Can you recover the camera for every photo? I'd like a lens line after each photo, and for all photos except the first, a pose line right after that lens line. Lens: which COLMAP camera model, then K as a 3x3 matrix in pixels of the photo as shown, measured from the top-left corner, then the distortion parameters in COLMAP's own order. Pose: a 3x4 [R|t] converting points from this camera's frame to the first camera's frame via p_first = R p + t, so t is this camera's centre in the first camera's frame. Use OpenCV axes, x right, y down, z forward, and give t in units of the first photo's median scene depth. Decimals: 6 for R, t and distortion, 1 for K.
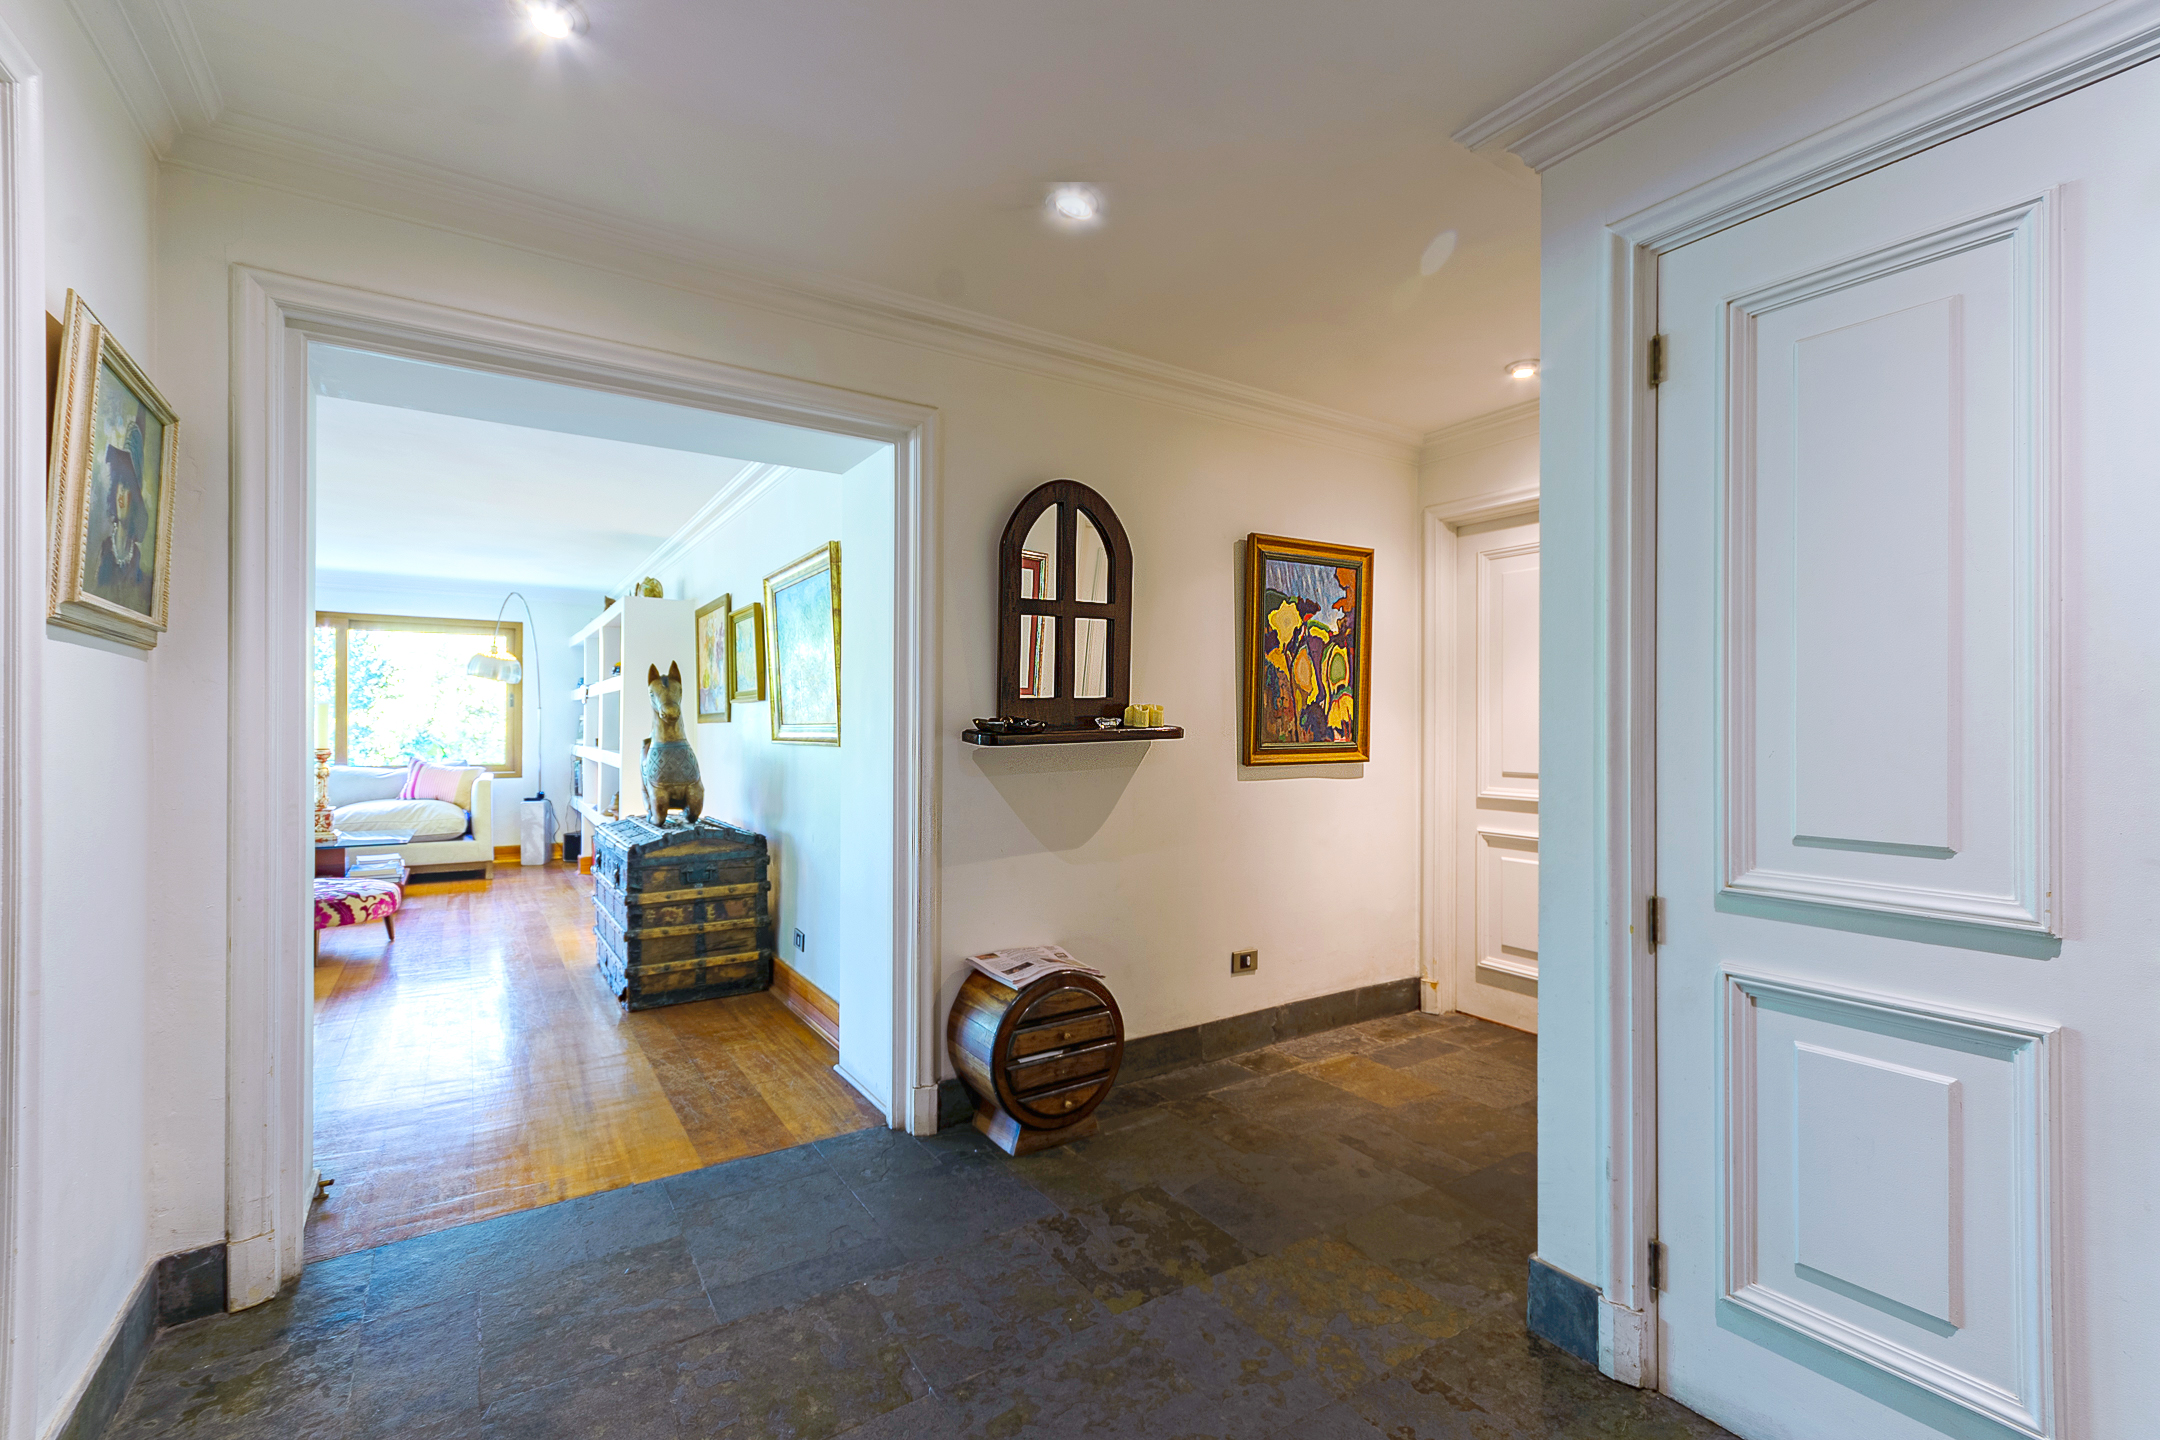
lens RADIAL K [[923.5, 0, 1077.3], [0, 923.5, 727.1], [0, 0, 1]] dist [-0.000253, -0.000356]
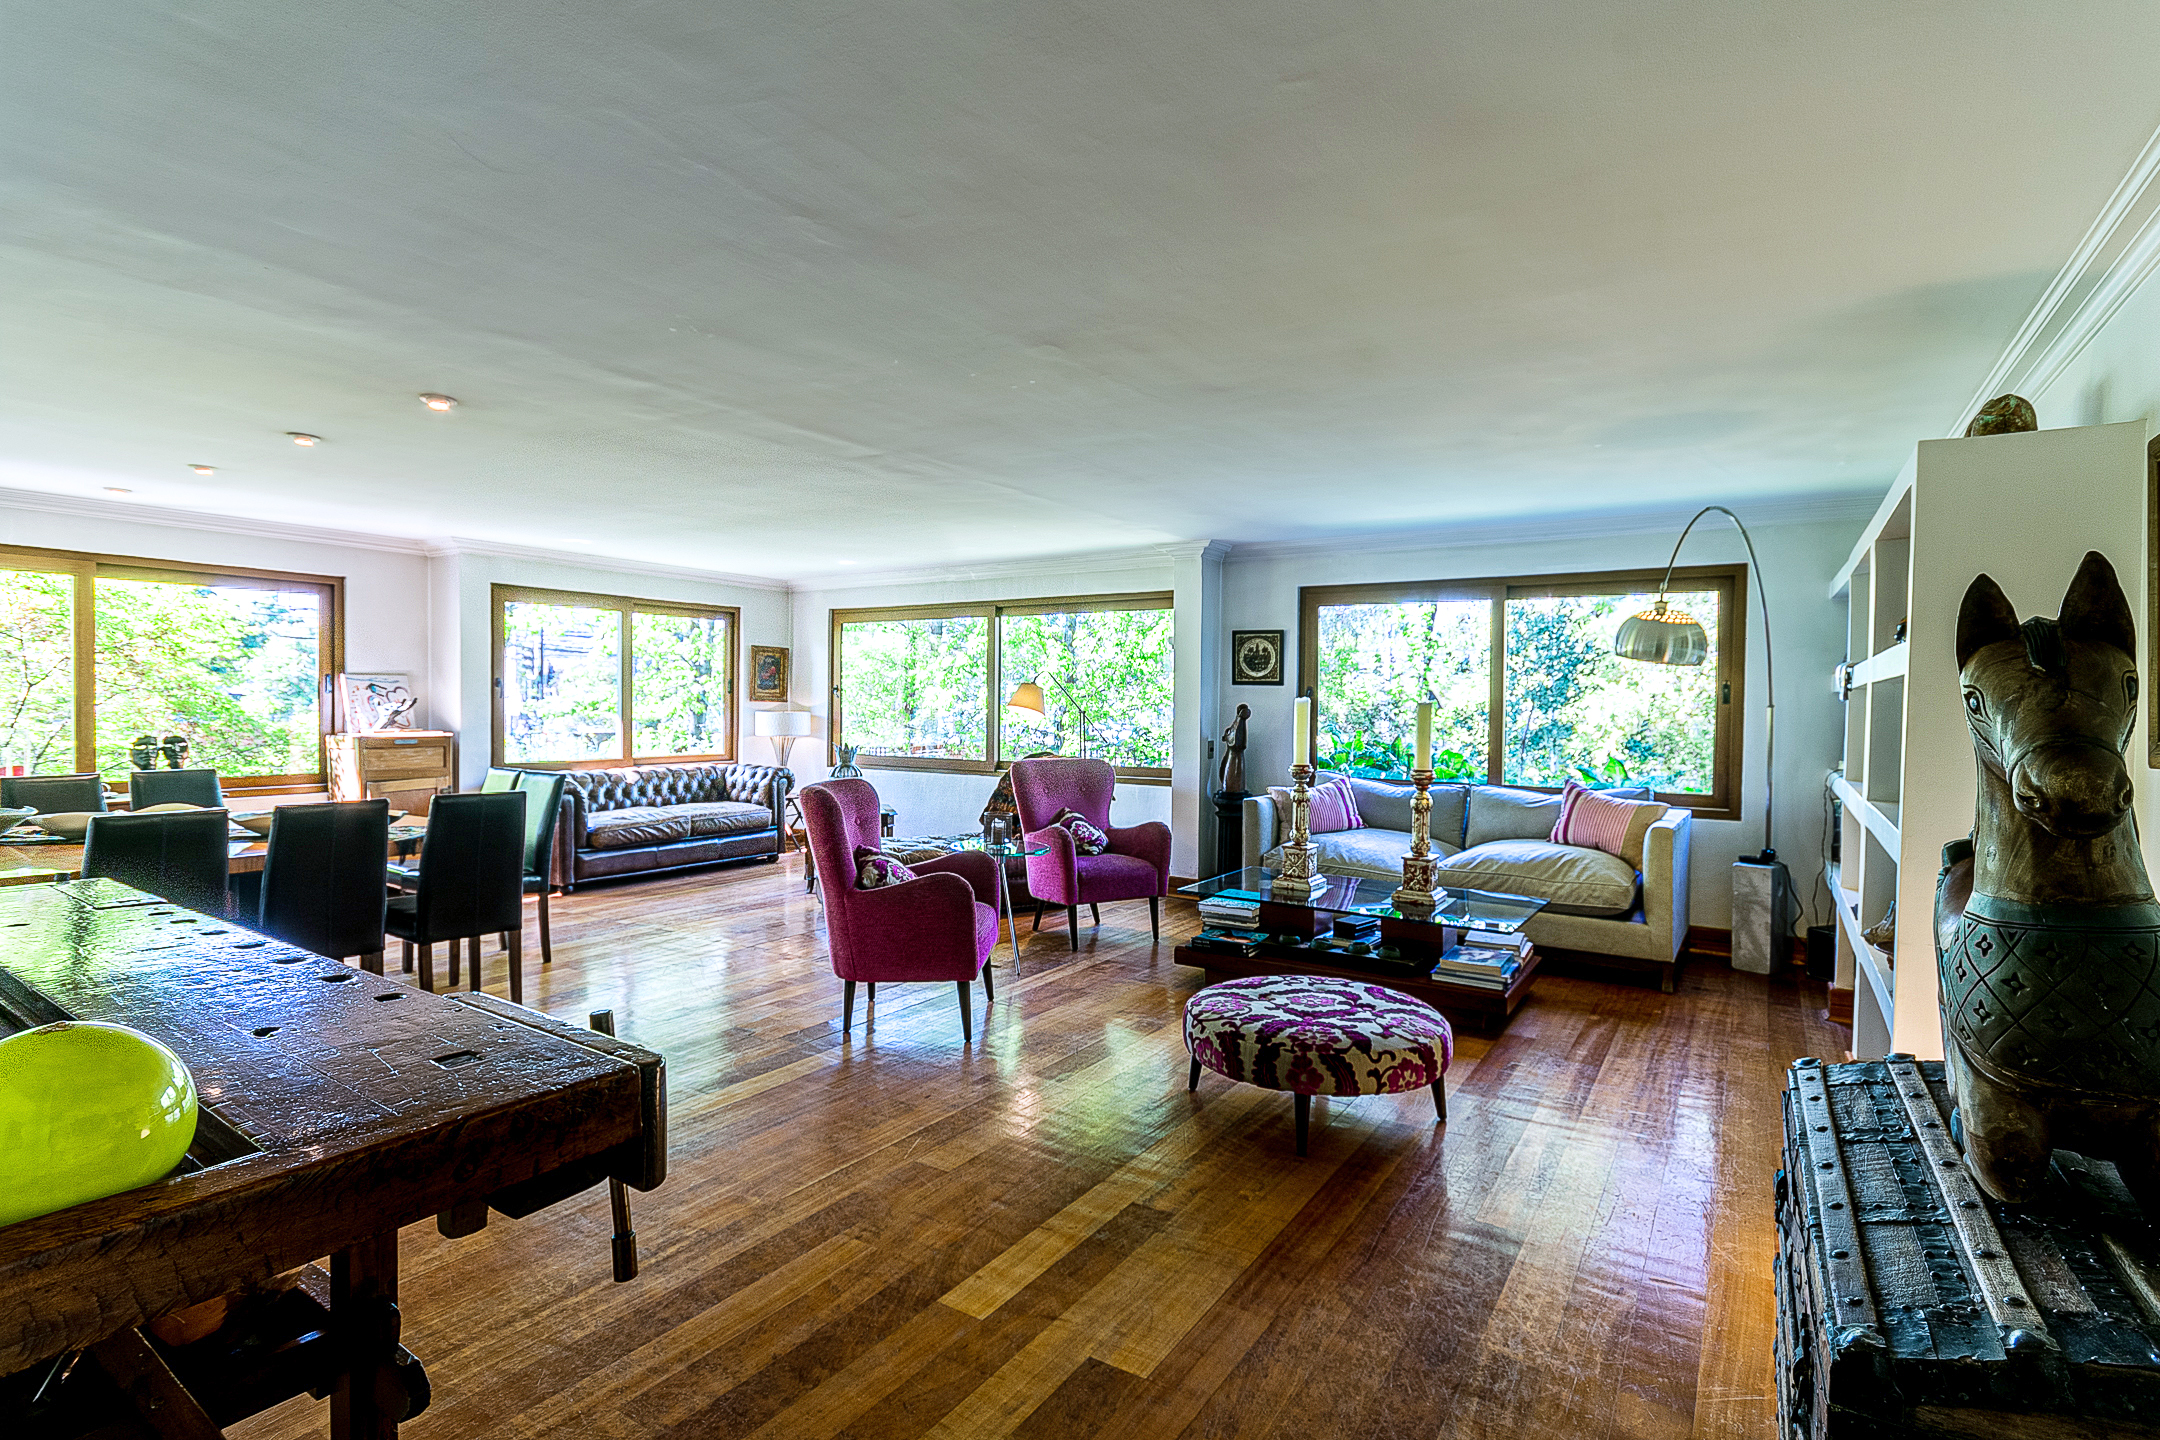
lens RADIAL K [[1036.9, 0, 1101.6], [0, 1036.9, 726.0], [0, 0, 1]] dist [0.002096, 0.000512]
pose [[0.410440, 0.020684, -0.911653, -0.321592], [-0.009820, 0.999785, 0.018262, -0.033500], [0.911835, 0.001457, 0.410554, 0.713567]]
